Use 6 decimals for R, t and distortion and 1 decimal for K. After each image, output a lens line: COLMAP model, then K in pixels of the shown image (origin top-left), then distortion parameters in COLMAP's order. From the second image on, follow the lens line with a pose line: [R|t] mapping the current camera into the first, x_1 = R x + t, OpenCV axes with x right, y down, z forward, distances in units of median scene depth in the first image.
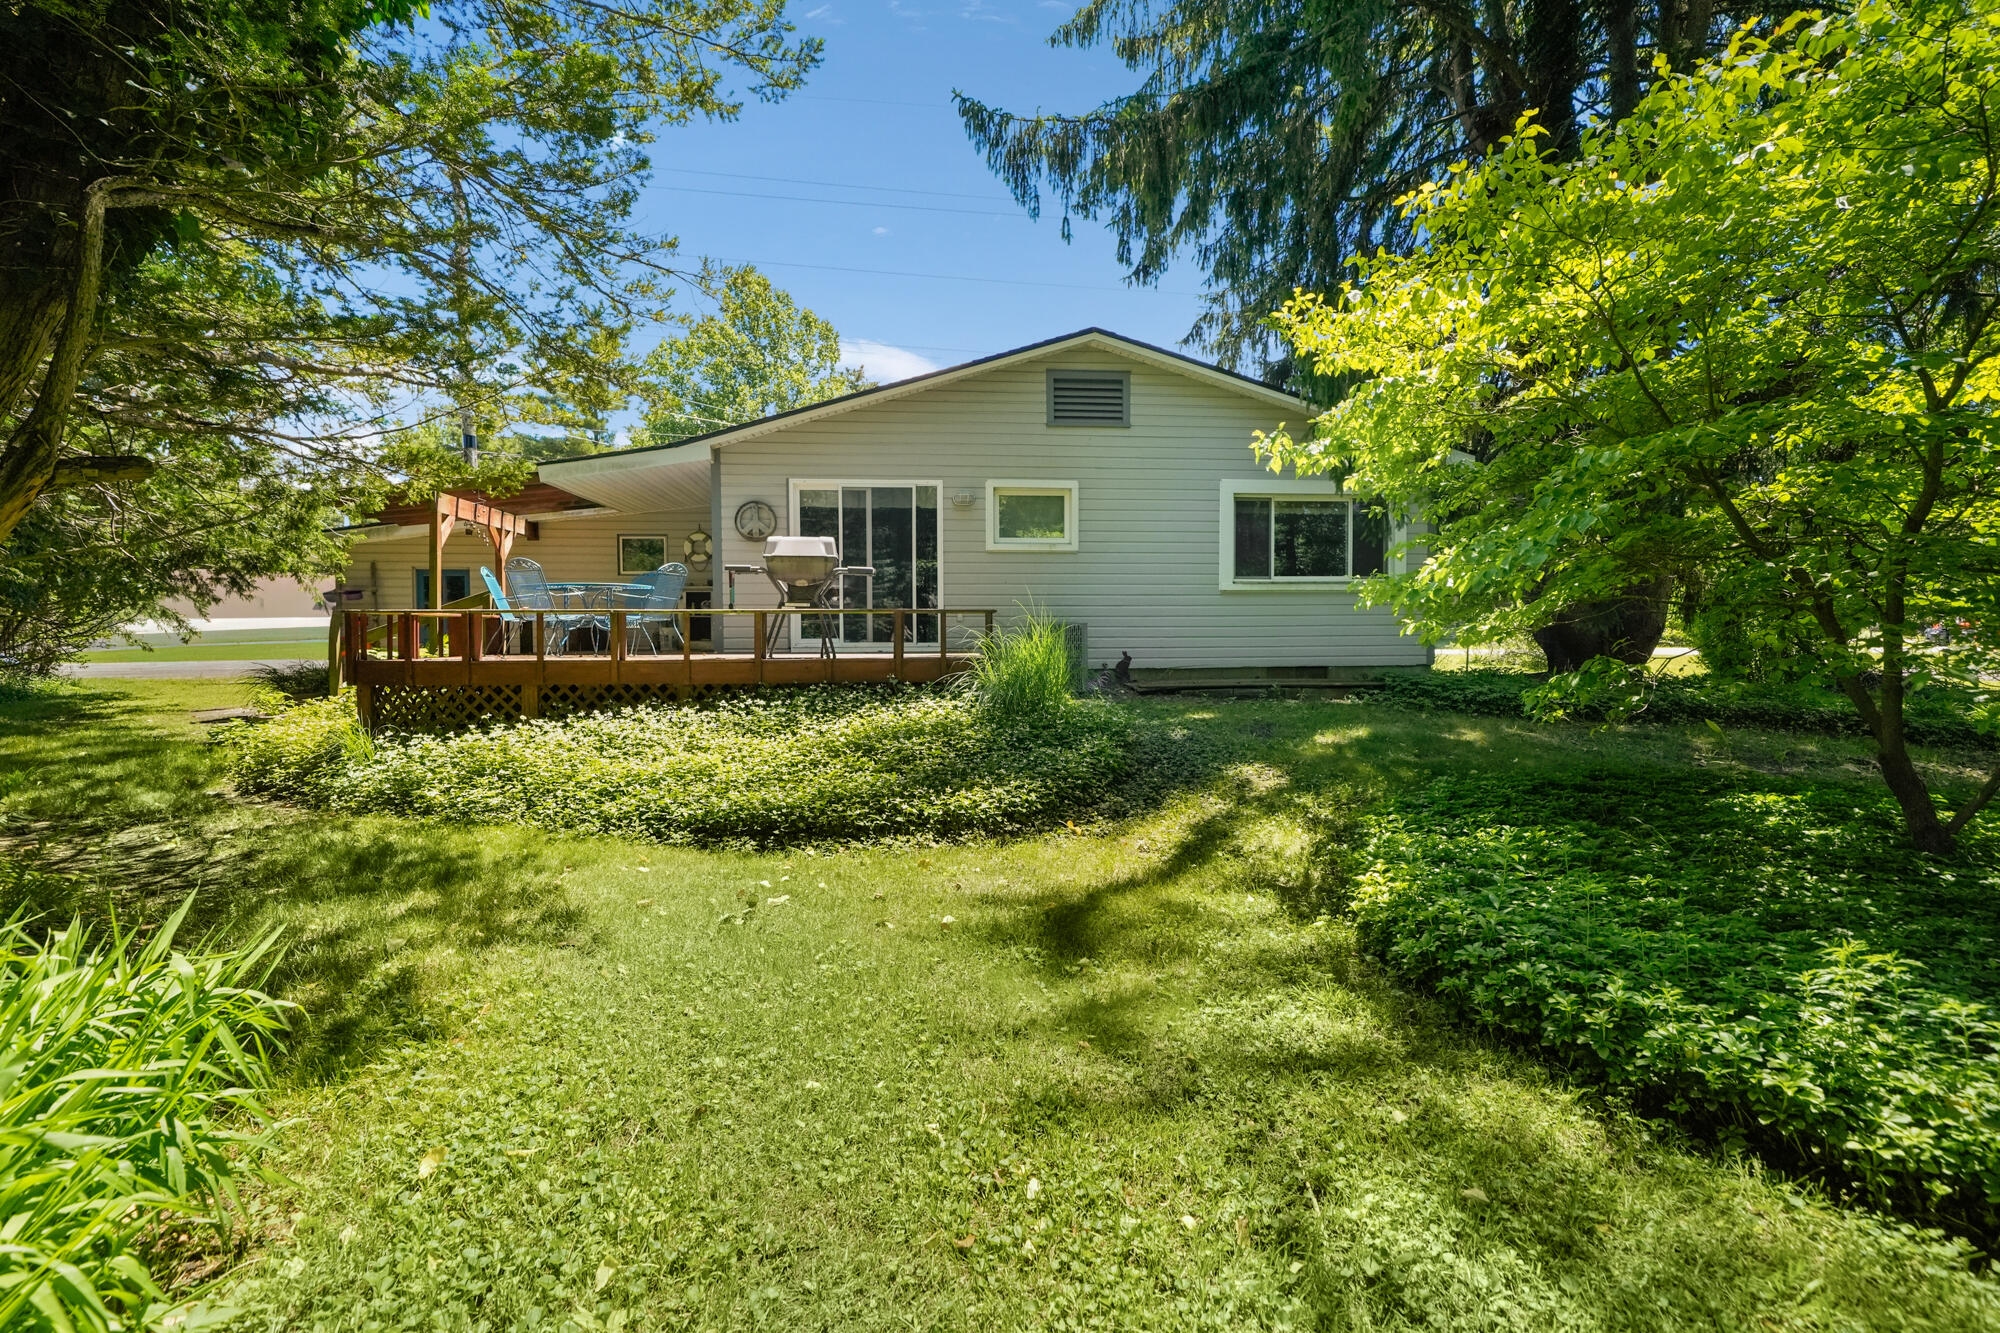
lens RADIAL K [[847.3, 0, 996.9], [0, 847.3, 636.3], [0, 0, 1]] dist [-0.000179, -0.000005]
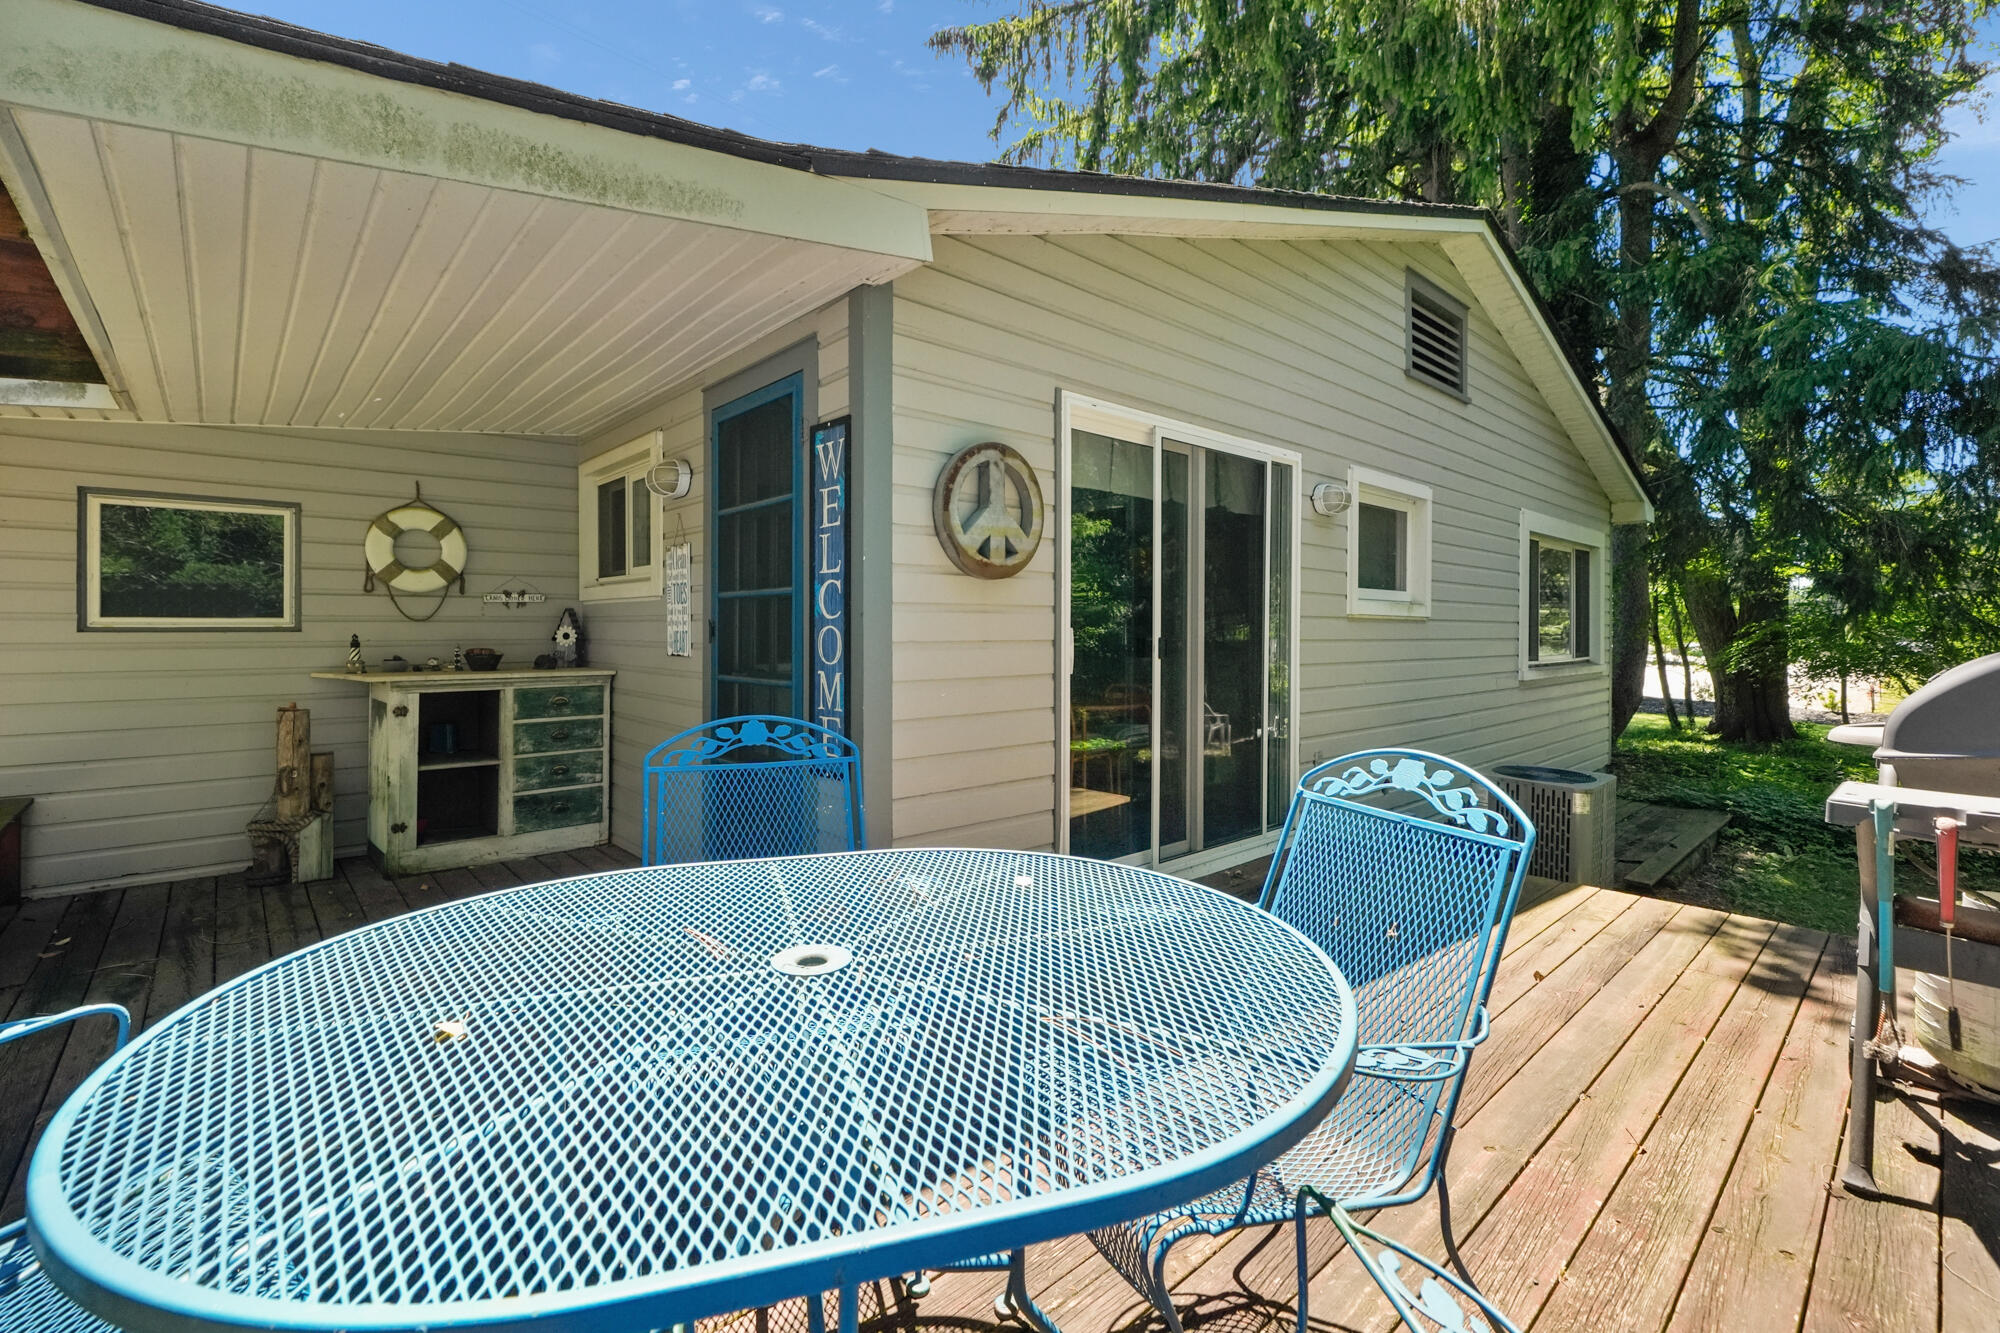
lens RADIAL K [[847.3, 0, 996.9], [0, 847.3, 636.3], [0, 0, 1]] dist [-0.000179, -0.000005]
pose [[0.817183, 0.007275, 0.576332, -0.448912], [-0.001904, 0.999949, -0.009922, -0.084350], [-0.576375, 0.007010, 0.817155, 0.733376]]
